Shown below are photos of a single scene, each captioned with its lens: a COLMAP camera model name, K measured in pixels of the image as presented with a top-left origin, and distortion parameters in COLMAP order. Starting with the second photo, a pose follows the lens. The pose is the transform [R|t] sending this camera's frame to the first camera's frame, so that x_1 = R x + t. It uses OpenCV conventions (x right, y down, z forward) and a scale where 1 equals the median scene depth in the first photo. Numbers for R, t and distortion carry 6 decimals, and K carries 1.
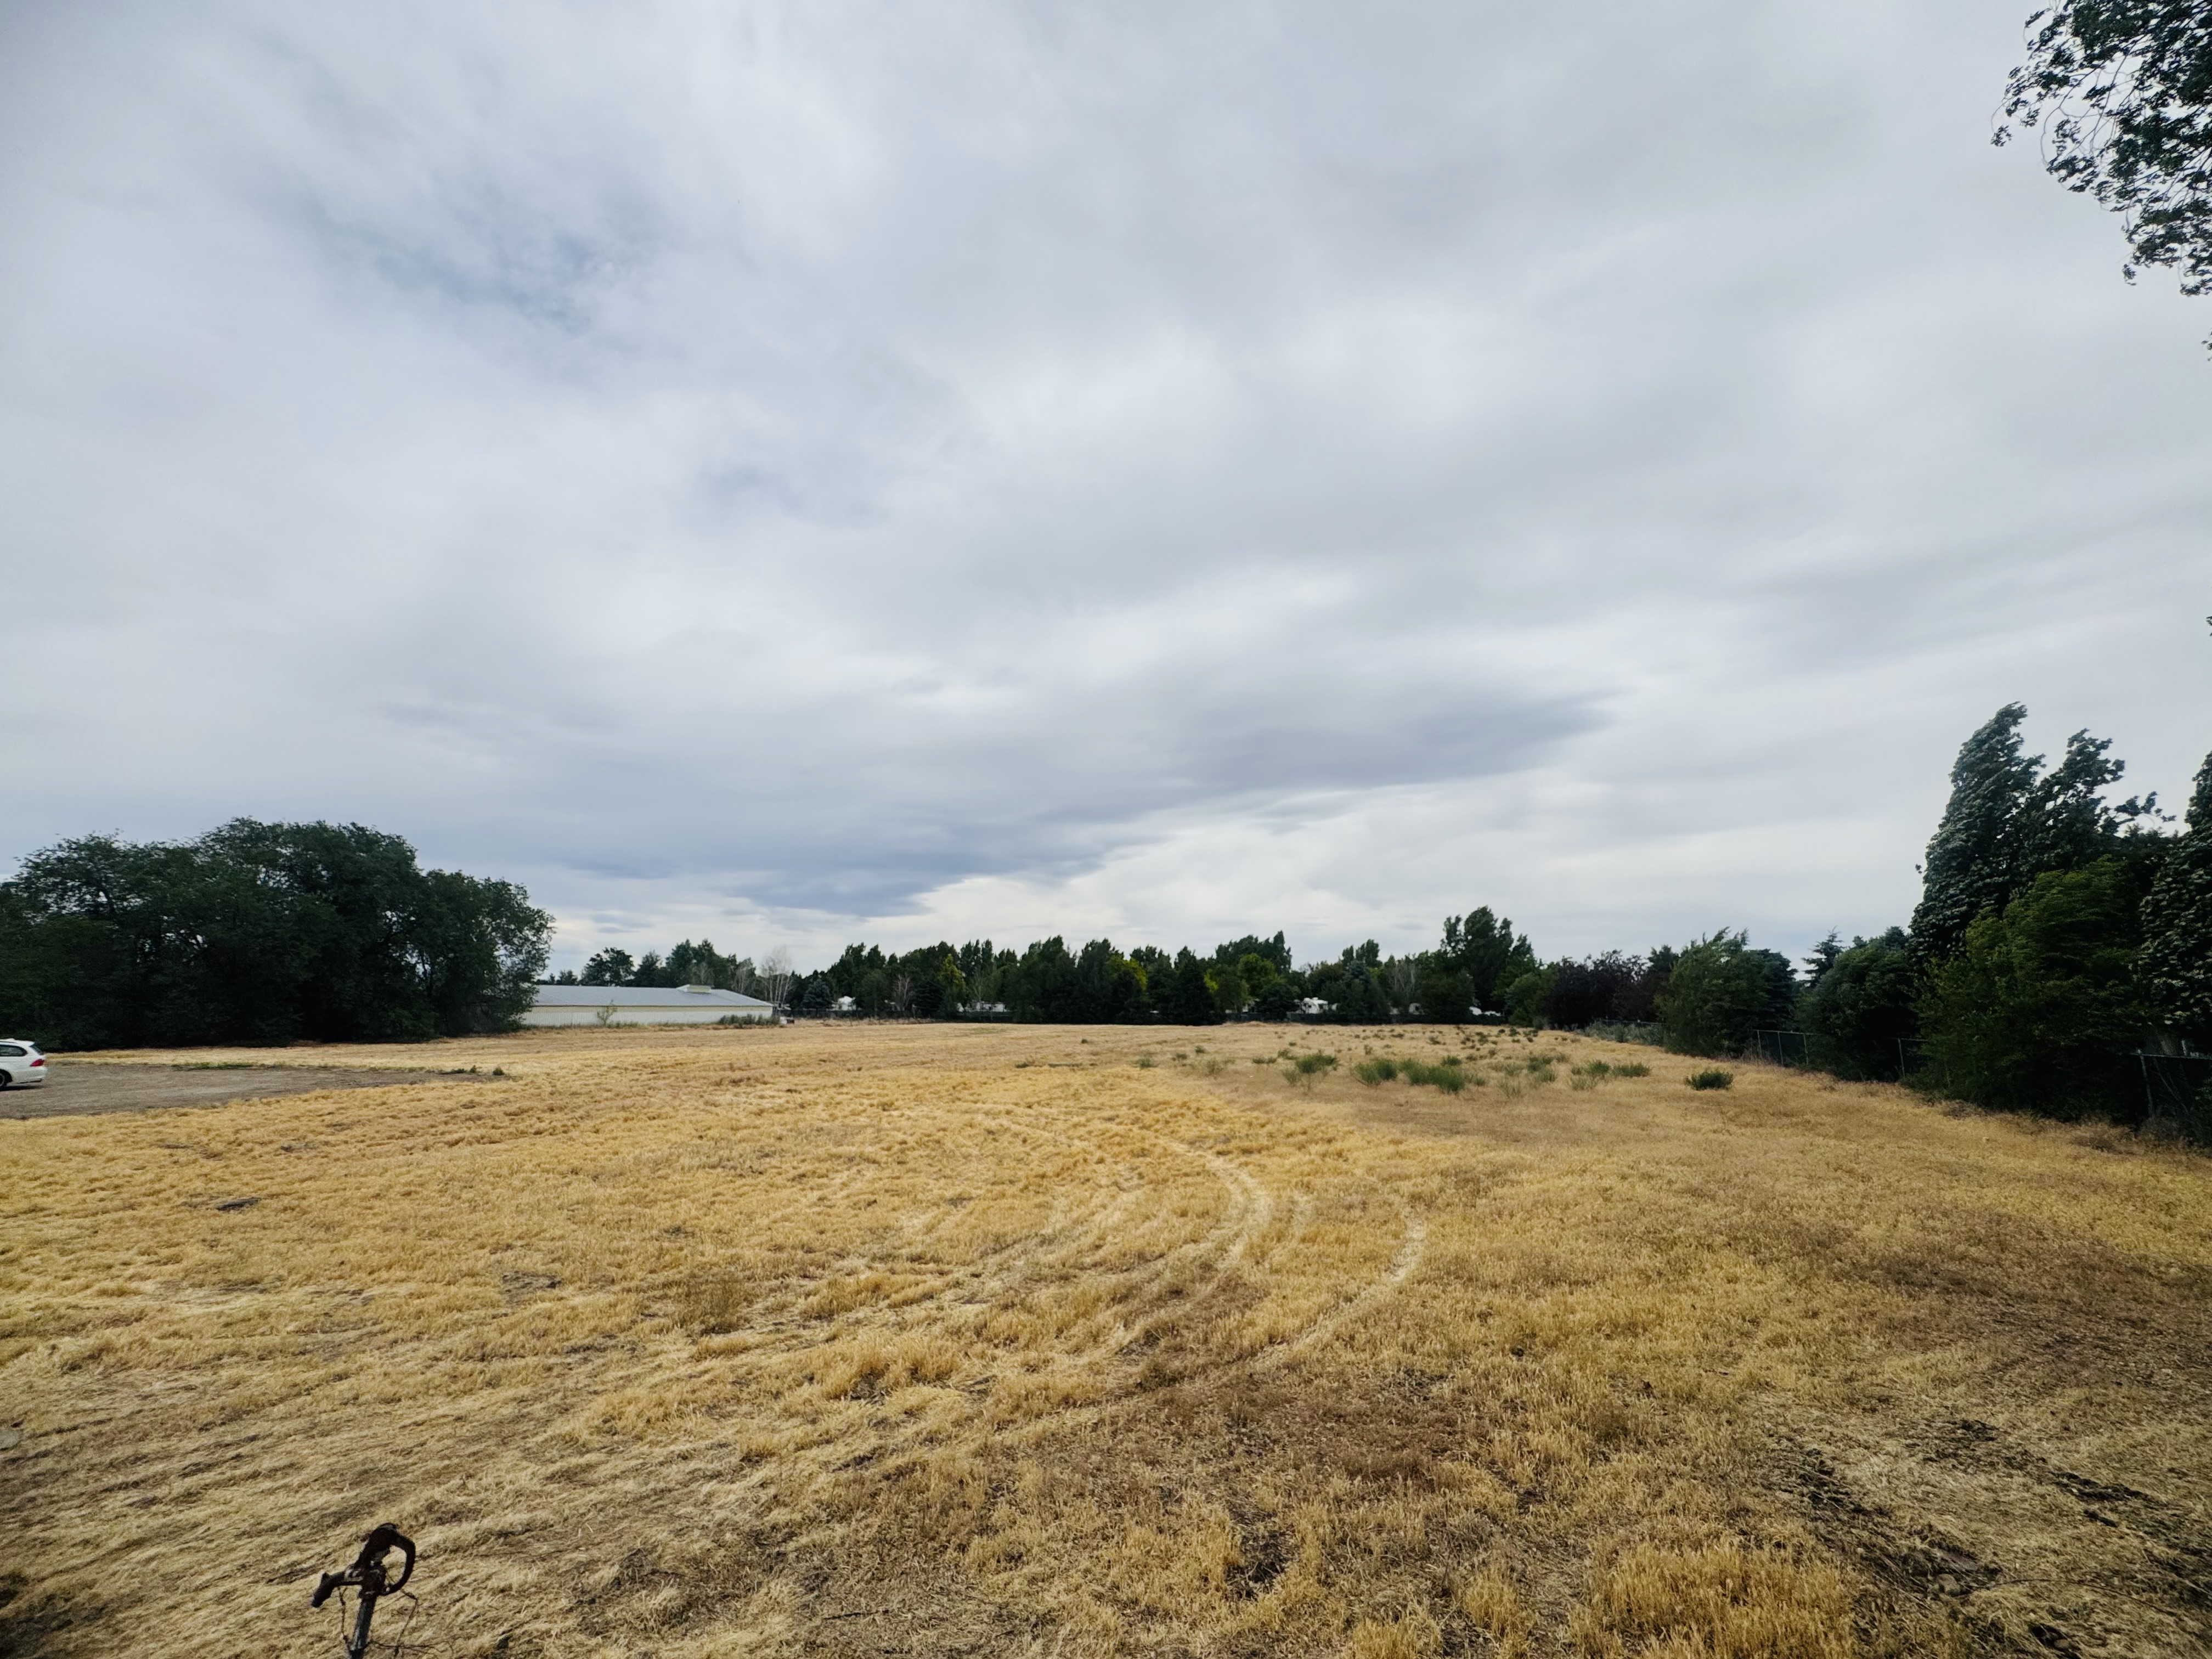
lens RADIAL K [[893.7, 0, 1100.8], [0, 893.7, 828.6], [0, 0, 1]] dist [0.008219, -0.000063]
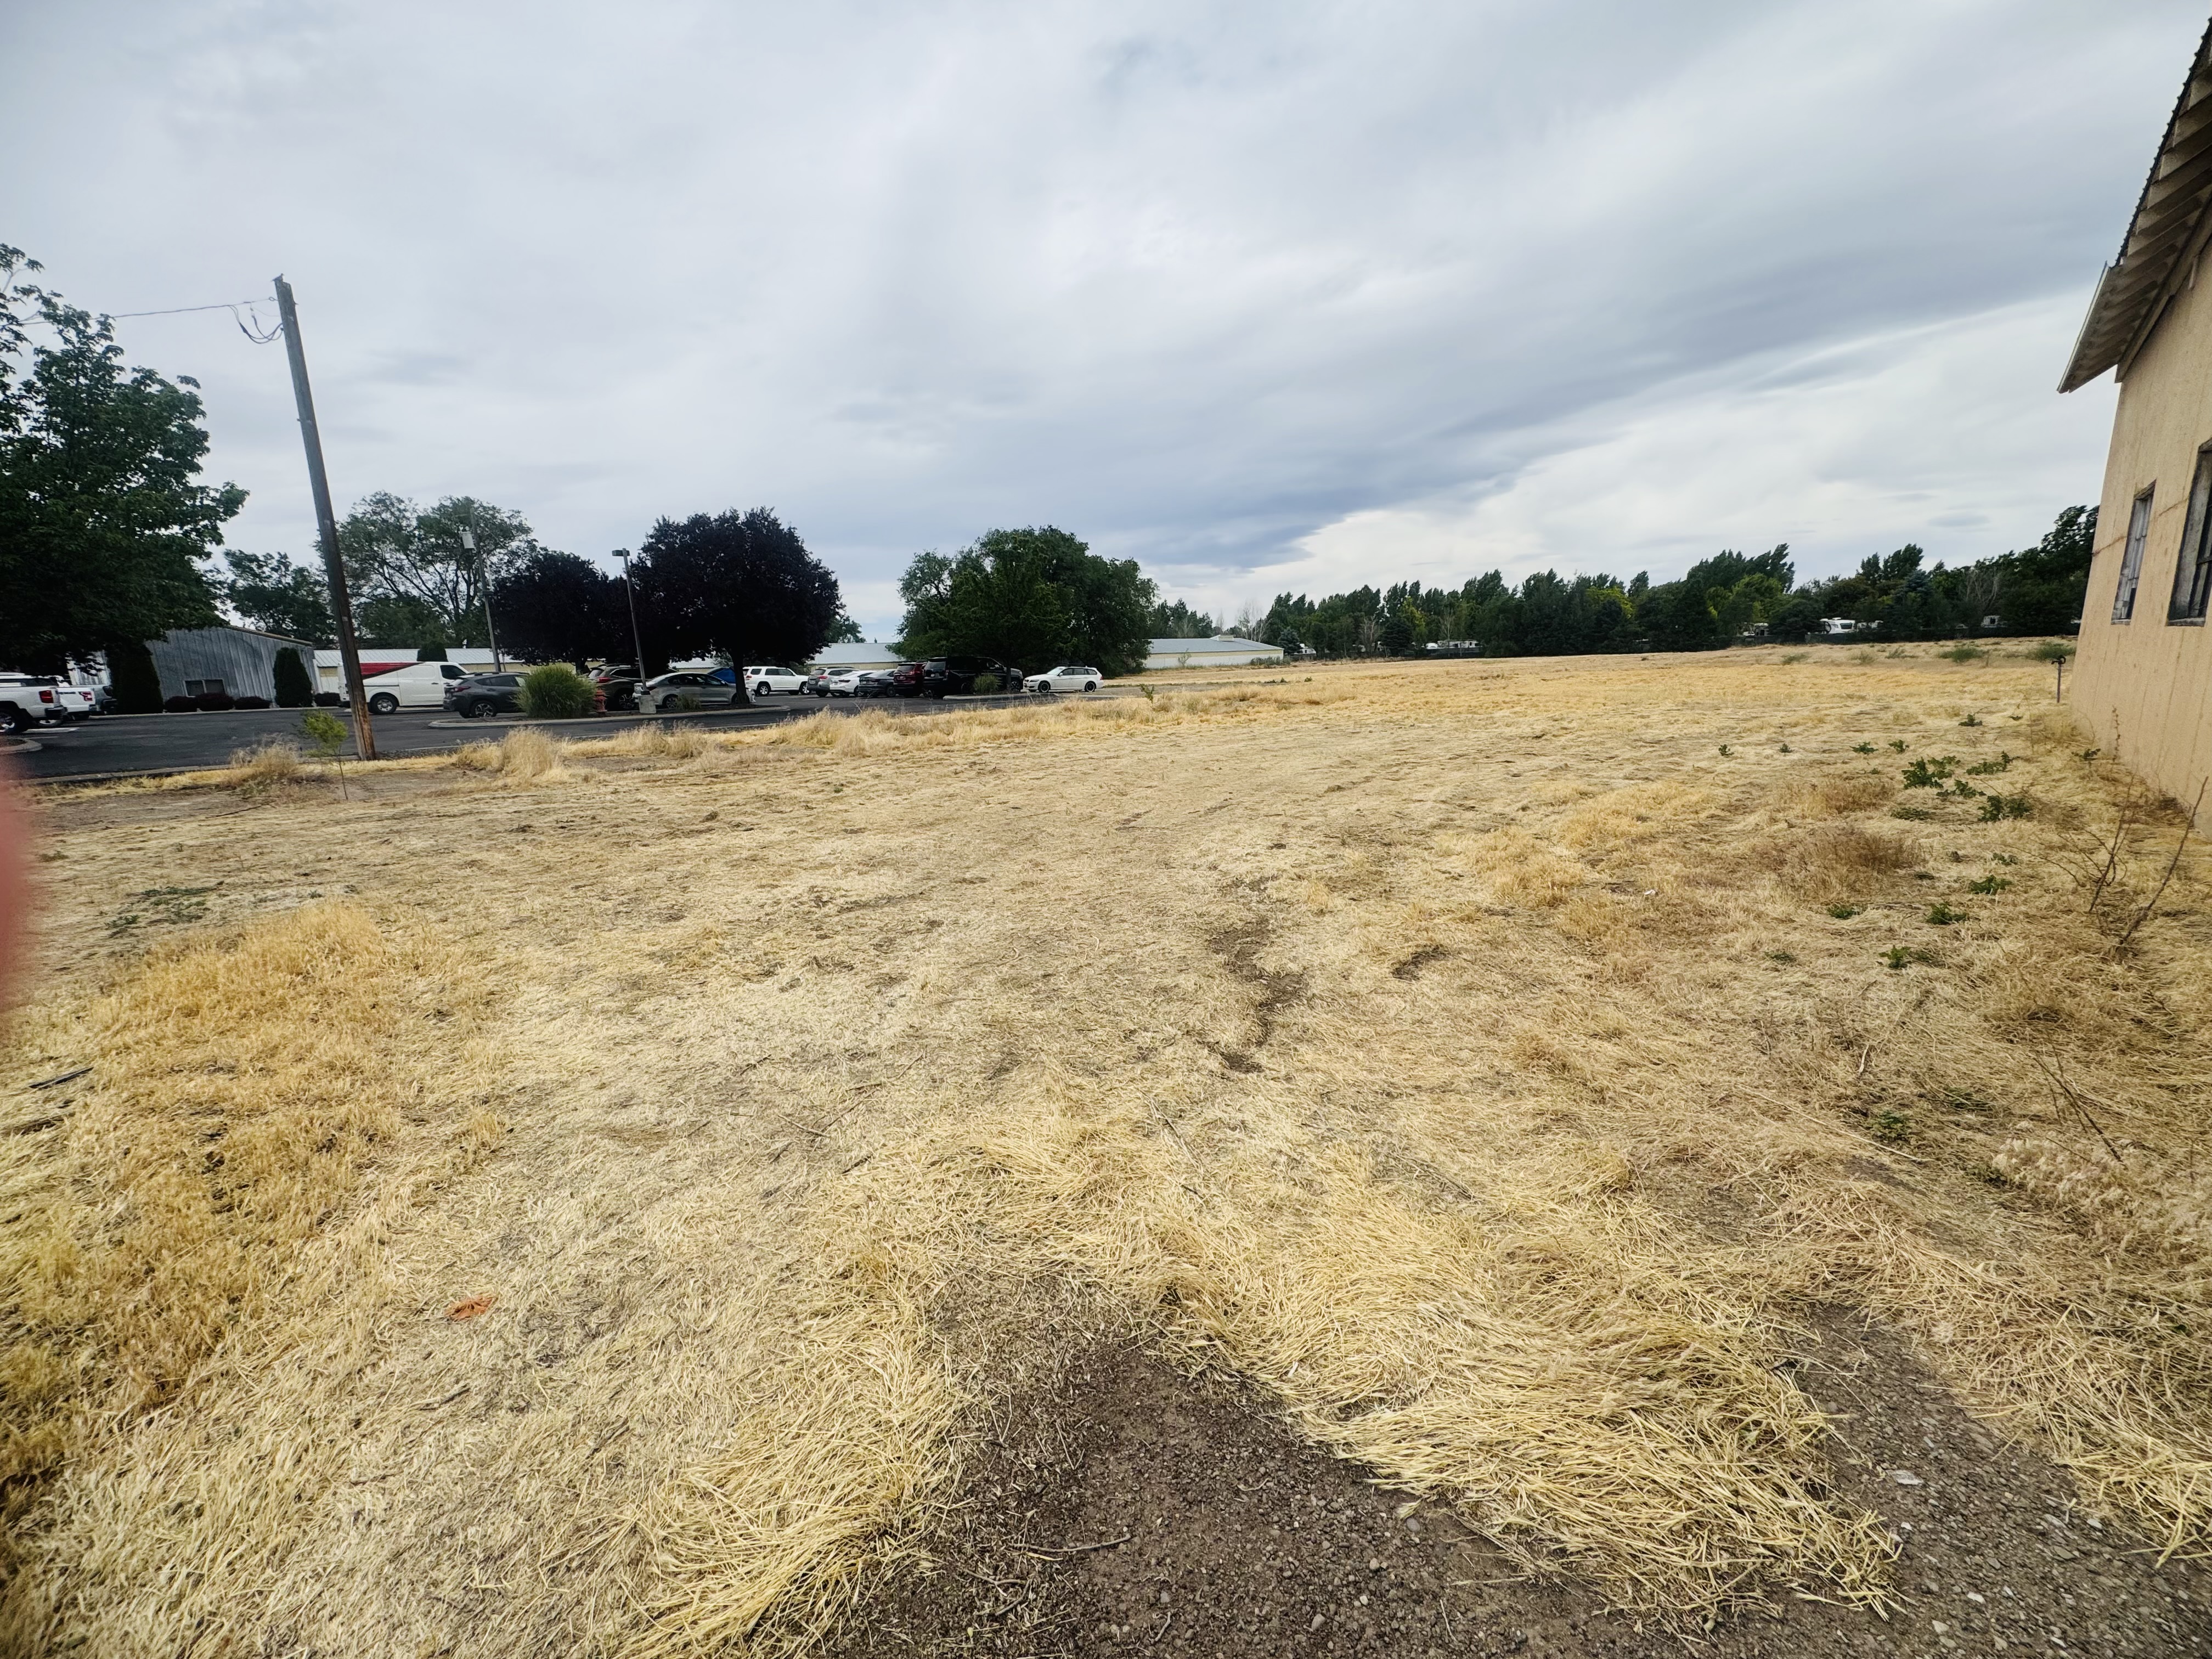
lens RADIAL K [[893.7, 0, 1100.8], [0, 893.7, 828.6], [0, 0, 1]] dist [0.008219, -0.000063]
pose [[0.919626, 0.035120, -0.391223, -0.080287], [0.115313, 0.927971, 0.354362, -0.021566], [0.375488, -0.370993, 0.849336, -0.134634]]
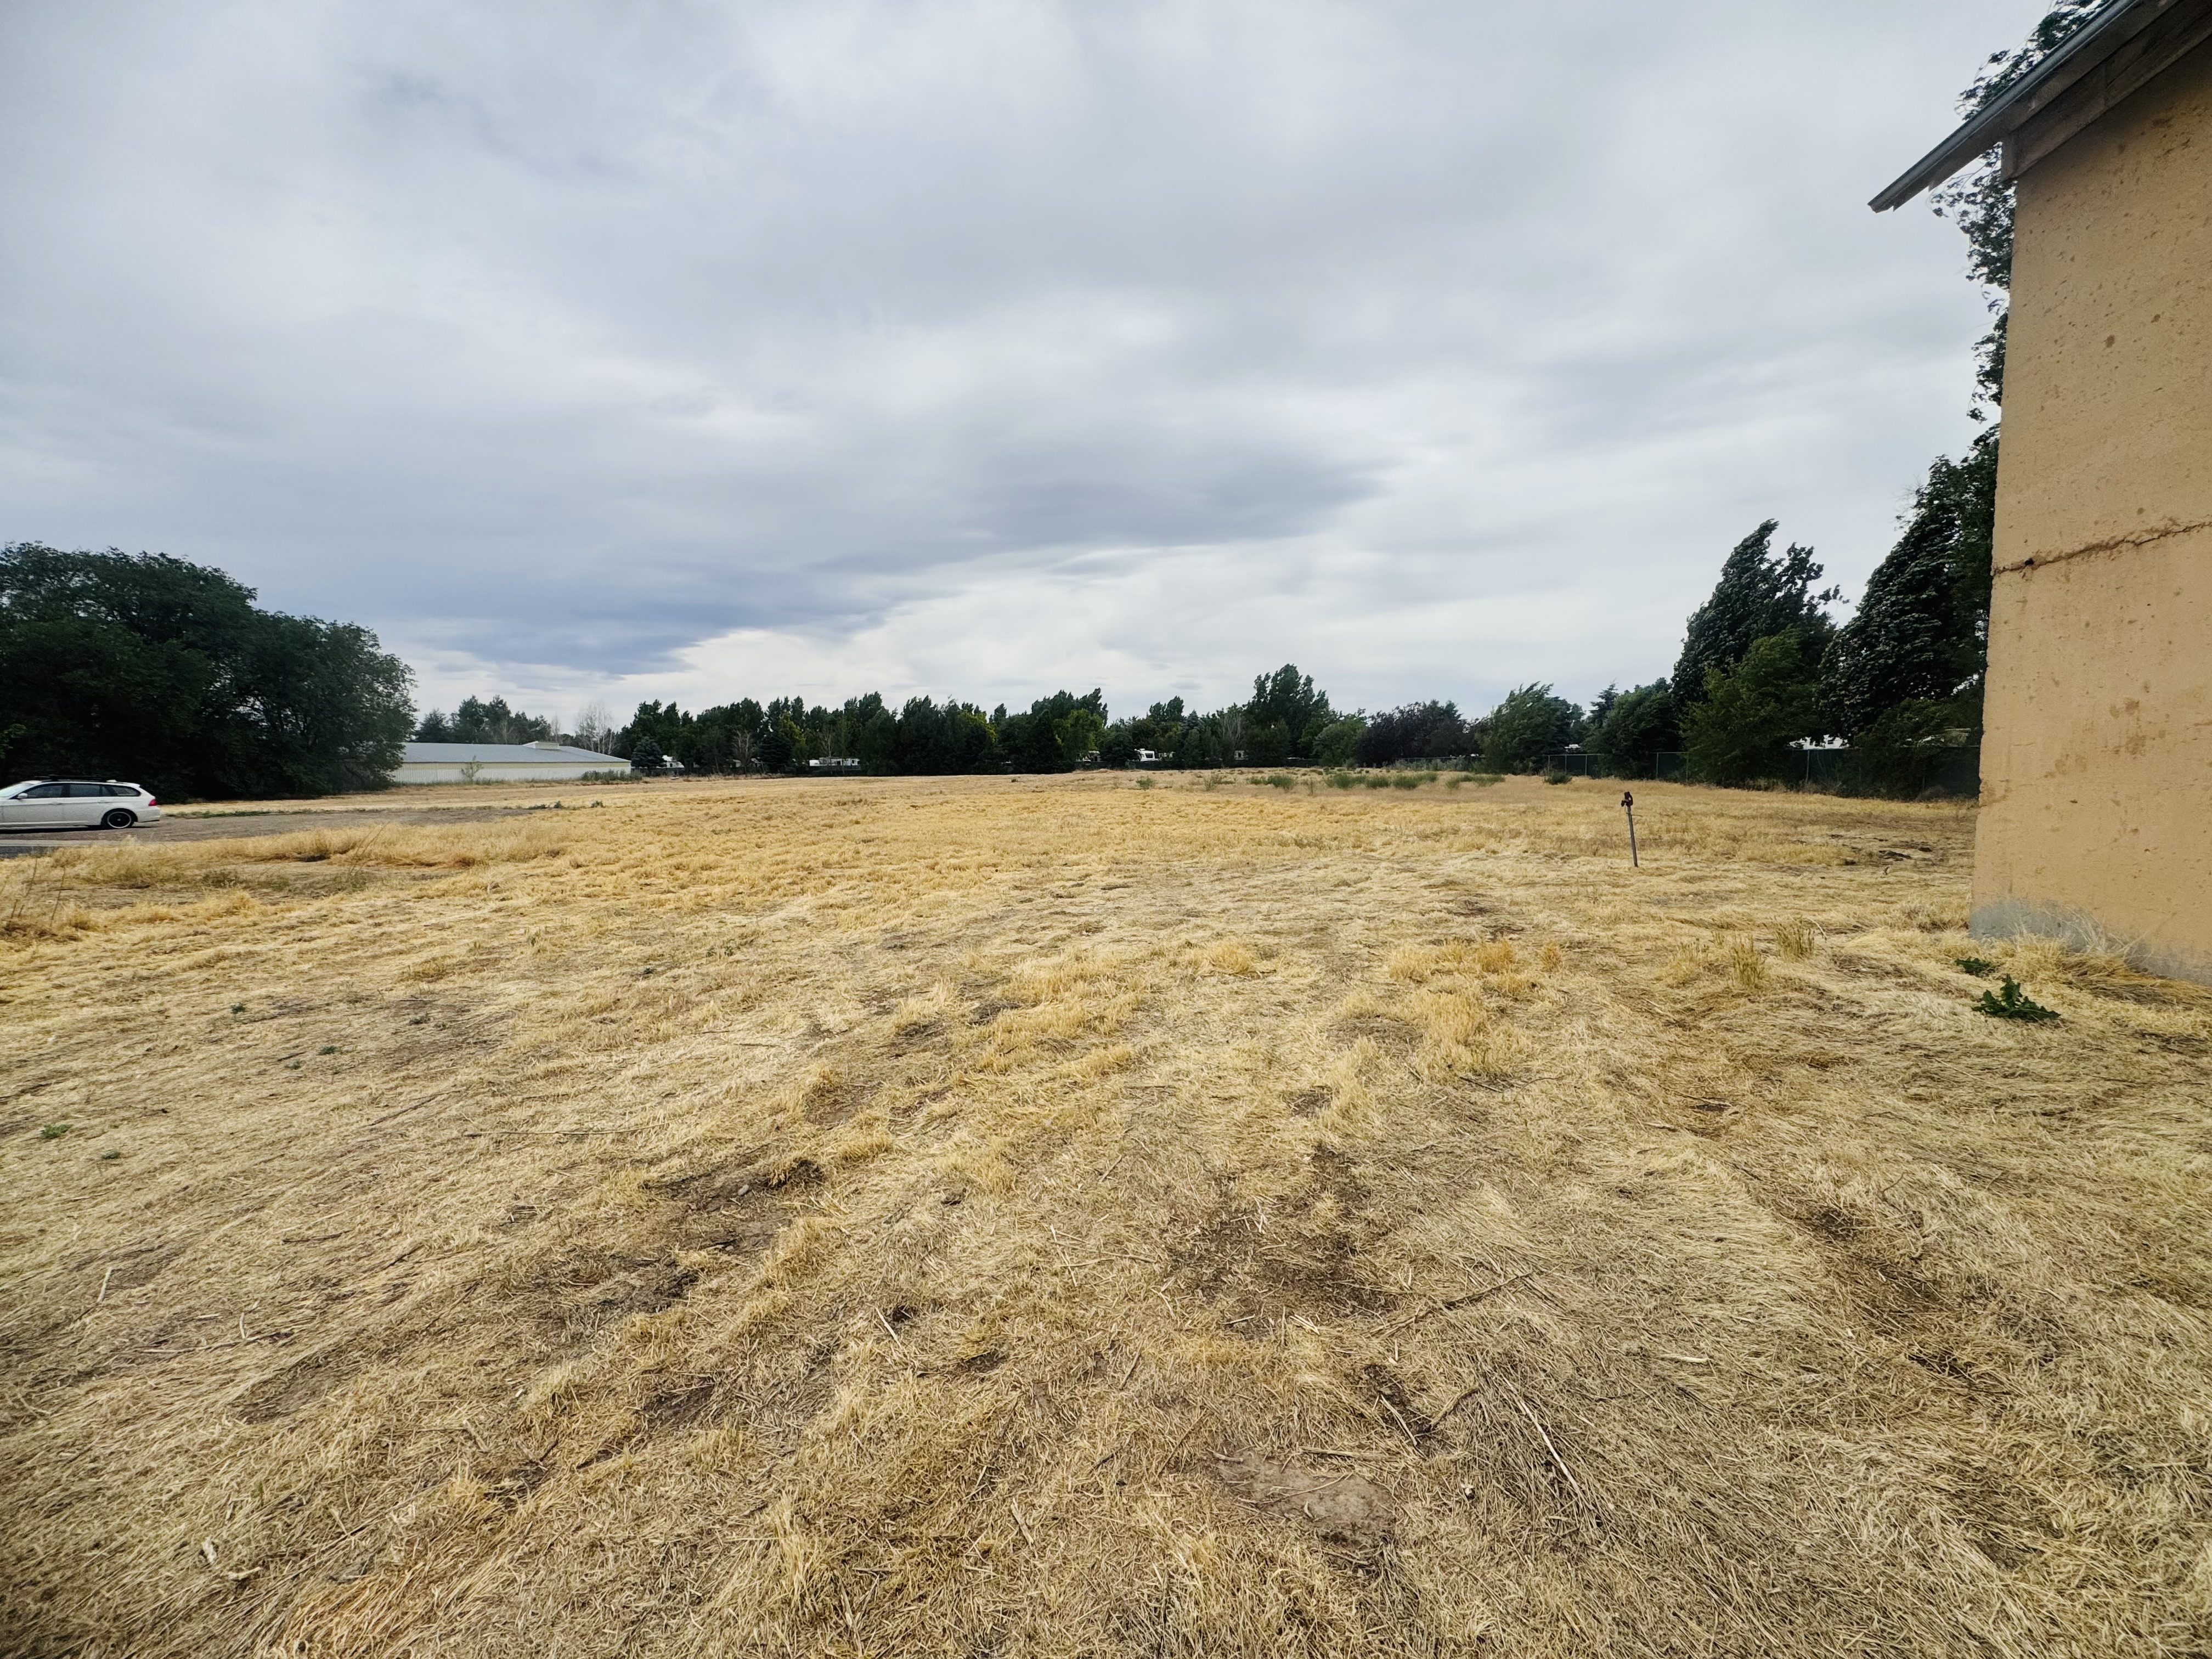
lens RADIAL K [[893.7, 0, 1100.8], [0, 893.7, 828.6], [0, 0, 1]] dist [0.008219, -0.000063]
pose [[0.970496, -0.036152, 0.238391, -0.072623], [-0.028275, 0.964810, 0.261422, -0.001343], [-0.239453, -0.260449, 0.935323, -0.038461]]
